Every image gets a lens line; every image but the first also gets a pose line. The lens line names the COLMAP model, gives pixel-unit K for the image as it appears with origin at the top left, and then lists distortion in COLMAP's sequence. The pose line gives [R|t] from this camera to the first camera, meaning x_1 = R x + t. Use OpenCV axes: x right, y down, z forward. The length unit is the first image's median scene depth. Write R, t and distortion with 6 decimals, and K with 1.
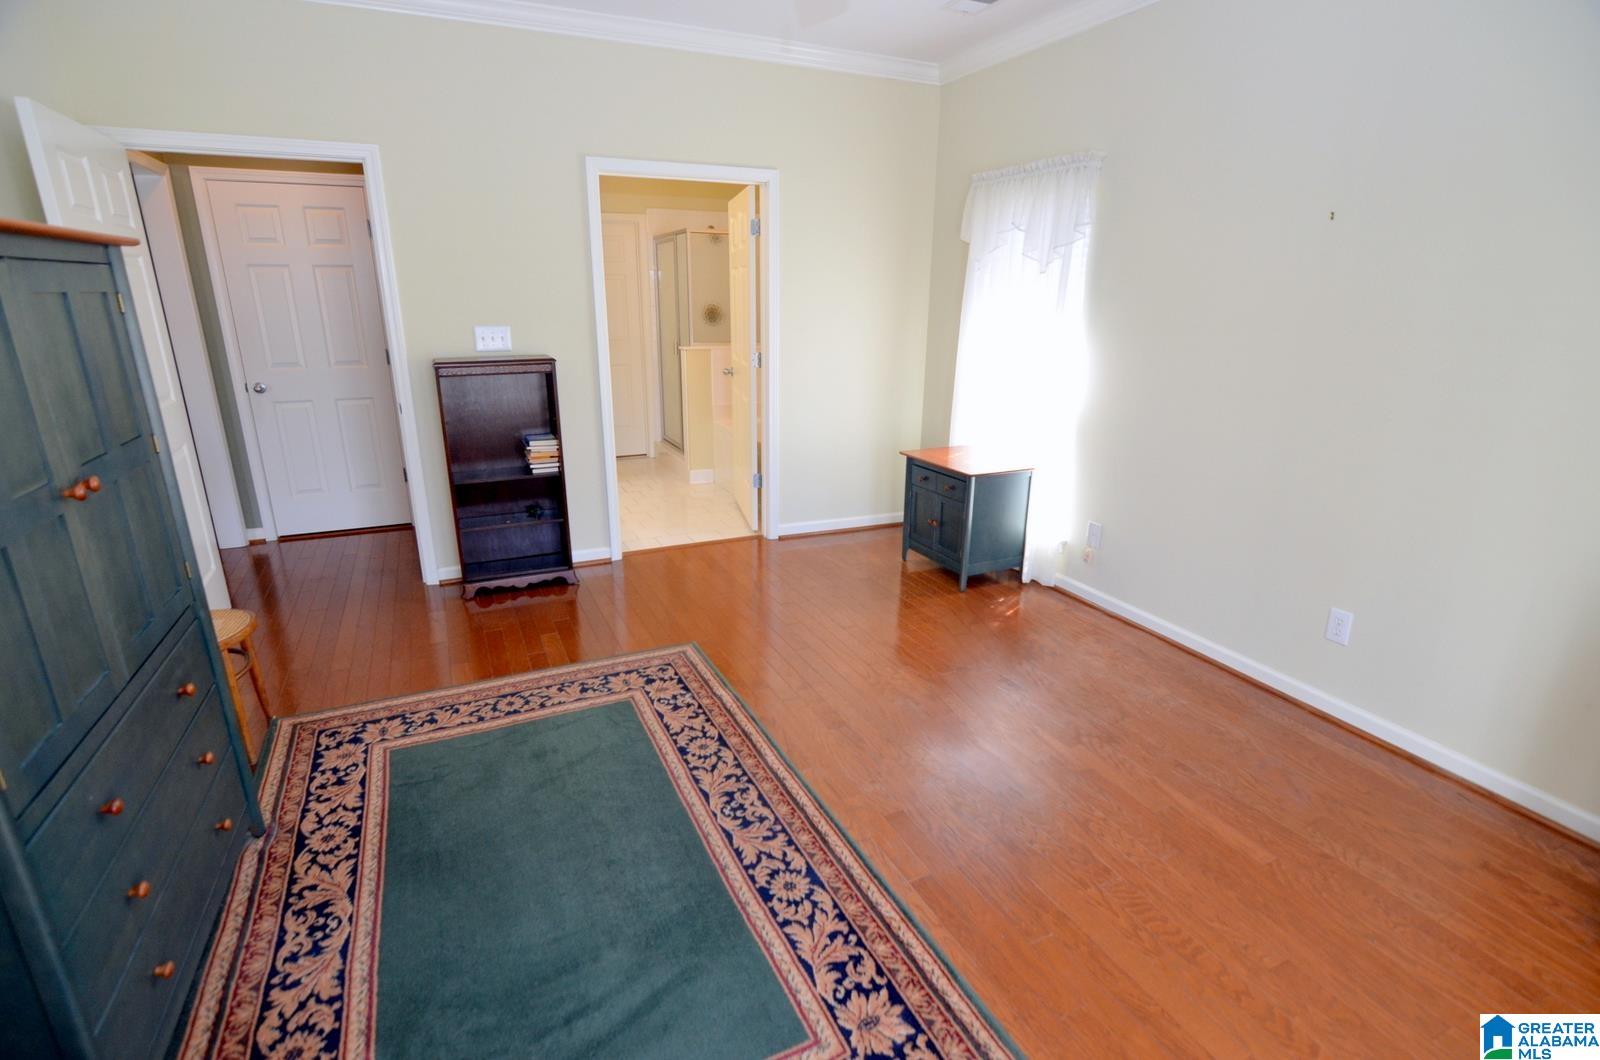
lens RADIAL K [[776.6, 0, 802.6], [0, 776.6, 544.5], [0, 0, 1]] dist [-0.031006, 0.010625]
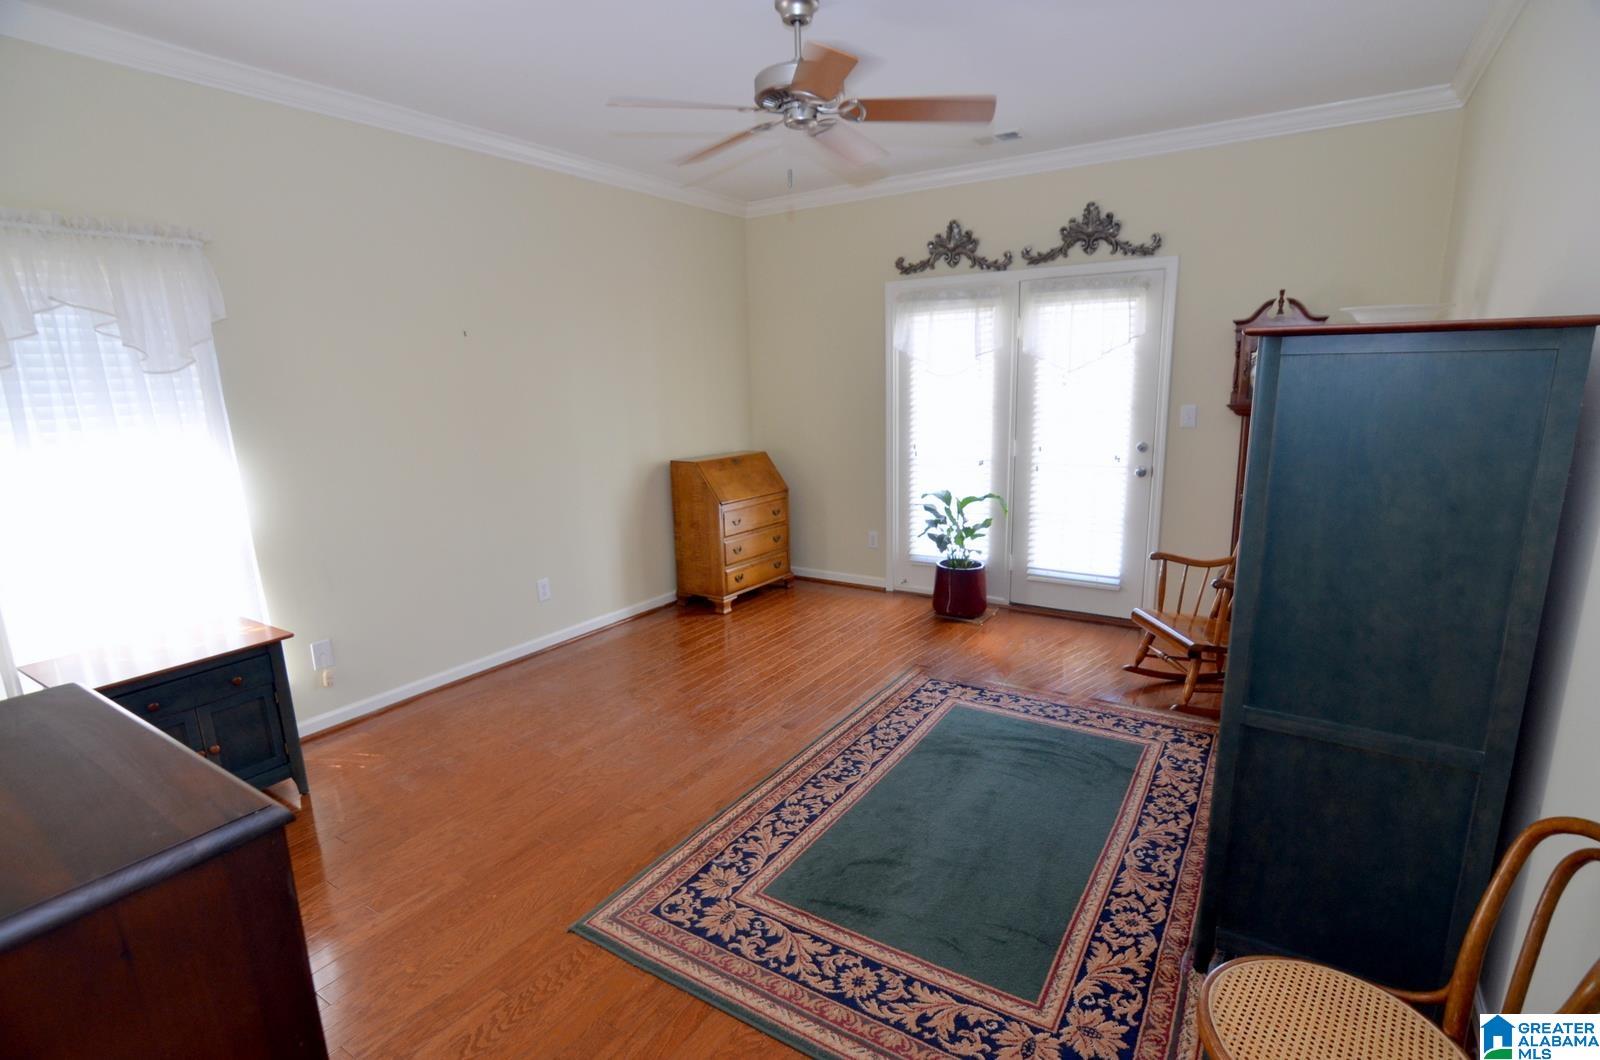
lens RADIAL K [[776.6, 0, 802.6], [0, 776.6, 544.5], [0, 0, 1]] dist [-0.031006, 0.010625]
pose [[-0.532291, -0.176660, 0.827924, -0.957423], [0.281107, 0.885608, 0.369698, -0.450501], [-0.798527, 0.429522, -0.421741, 1.315795]]
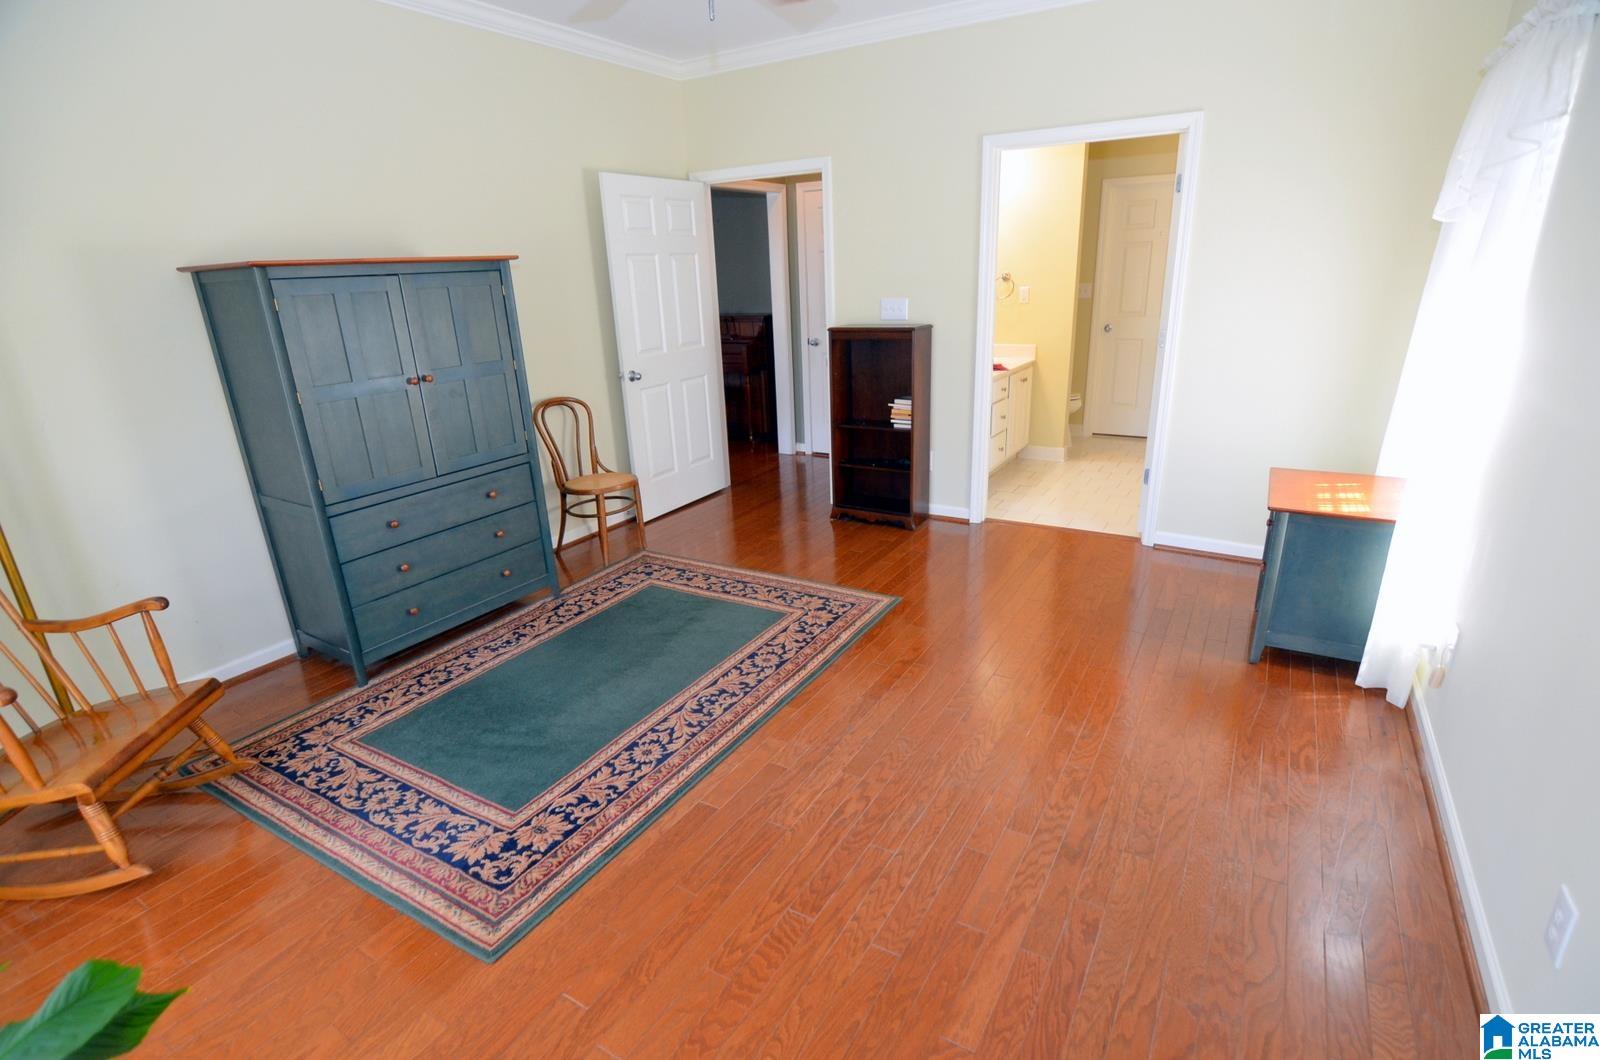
lens RADIAL K [[776.6, 0, 802.6], [0, 776.6, 544.5], [0, 0, 1]] dist [-0.031006, 0.010625]
pose [[0.559745, 0.249461, -0.790225, 0.820821], [-0.218913, 0.964249, 0.149334, -0.101189], [0.799226, 0.089401, 0.594344, 0.334834]]
